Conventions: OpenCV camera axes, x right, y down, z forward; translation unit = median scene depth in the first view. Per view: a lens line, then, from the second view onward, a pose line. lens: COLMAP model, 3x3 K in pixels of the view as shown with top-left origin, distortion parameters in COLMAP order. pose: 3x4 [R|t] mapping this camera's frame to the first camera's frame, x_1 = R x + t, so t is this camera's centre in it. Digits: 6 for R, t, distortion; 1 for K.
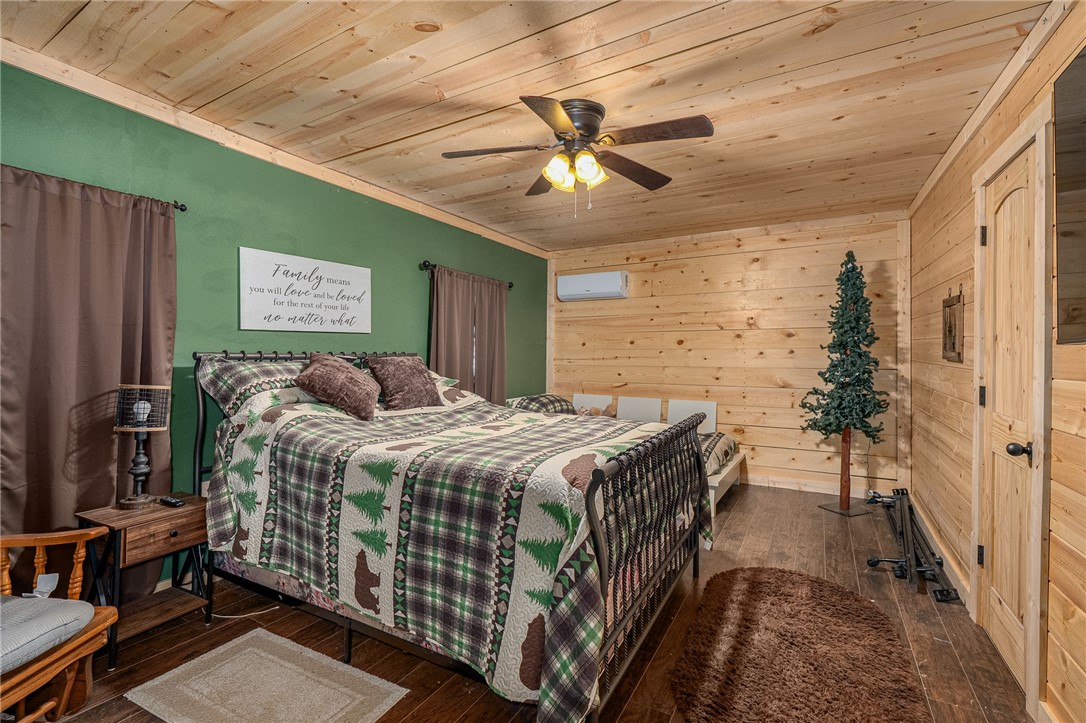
lens RADIAL K [[499.6, 0, 541.9], [0, 499.6, 360.4], [0, 0, 1]] dist [-0.009325, 0.003378]
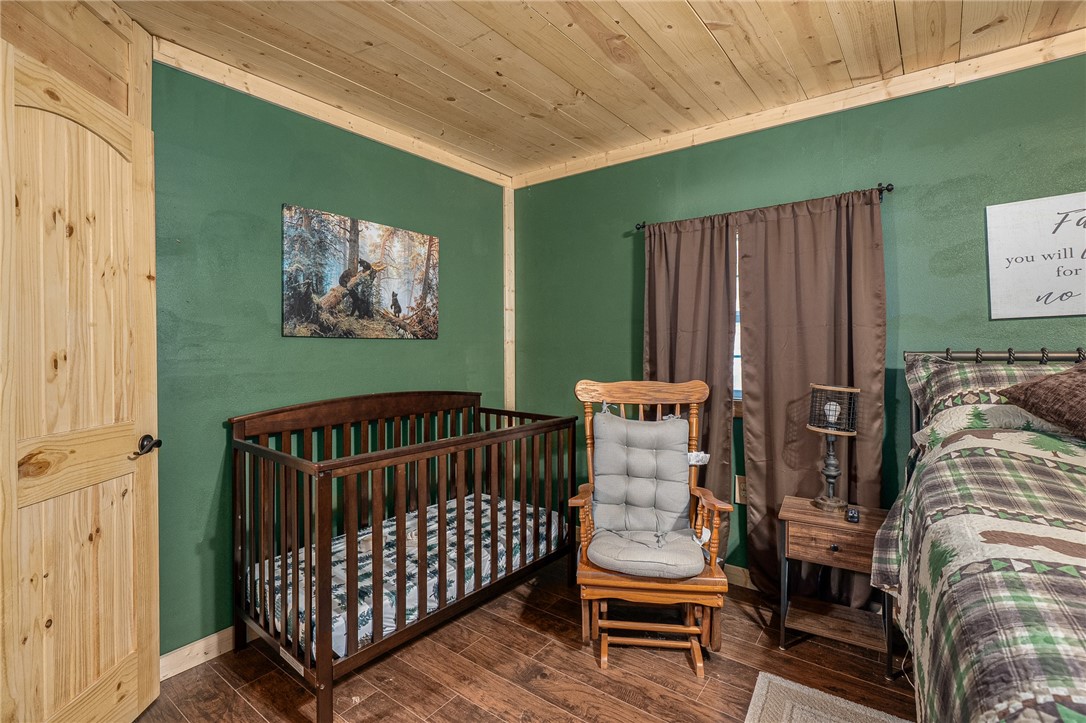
lens RADIAL K [[499.6, 0, 544.3], [0, 499.6, 349.6], [0, 0, 1]] dist [-0.009325, 0.003378]
pose [[-0.123686, -0.014711, -0.992212, 0.223030], [-0.004724, 0.999888, -0.014235, -0.004907], [0.992310, 0.002927, -0.123742, 0.503282]]
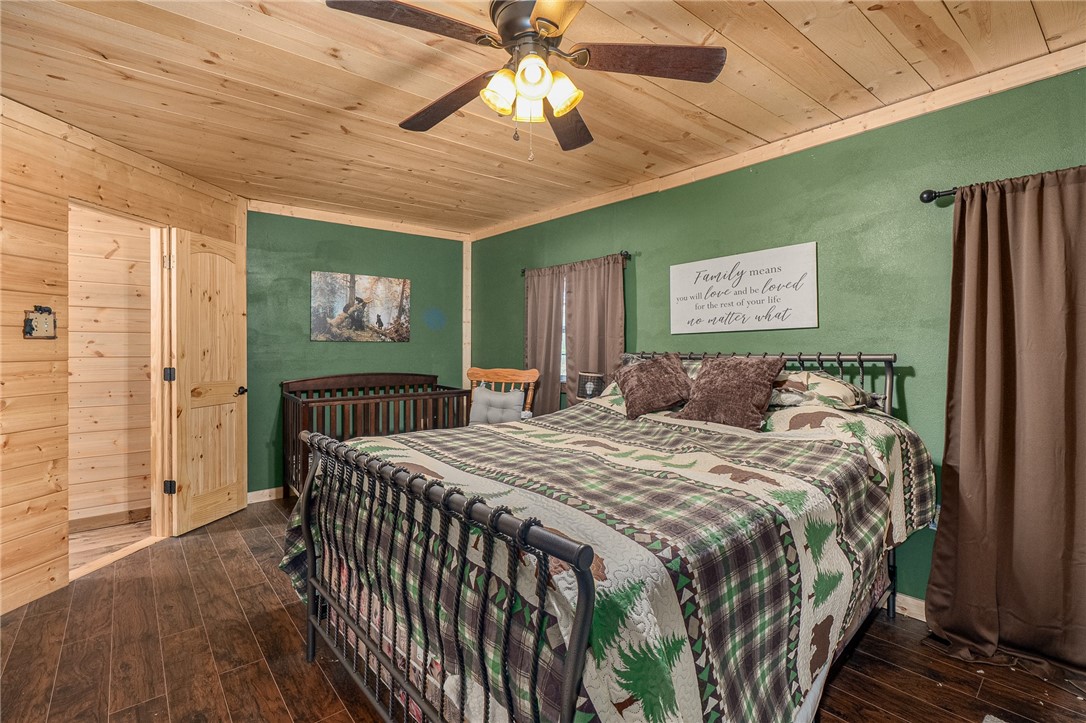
lens RADIAL K [[499.6, 0, 543.3], [0, 499.6, 351.1], [0, 0, 1]] dist [-0.009325, 0.003378]
pose [[-0.346270, -0.008793, -0.938094, 0.730048], [-0.017349, 0.999845, -0.002968, -0.013298], [0.937974, 0.015247, -0.346369, 1.284954]]
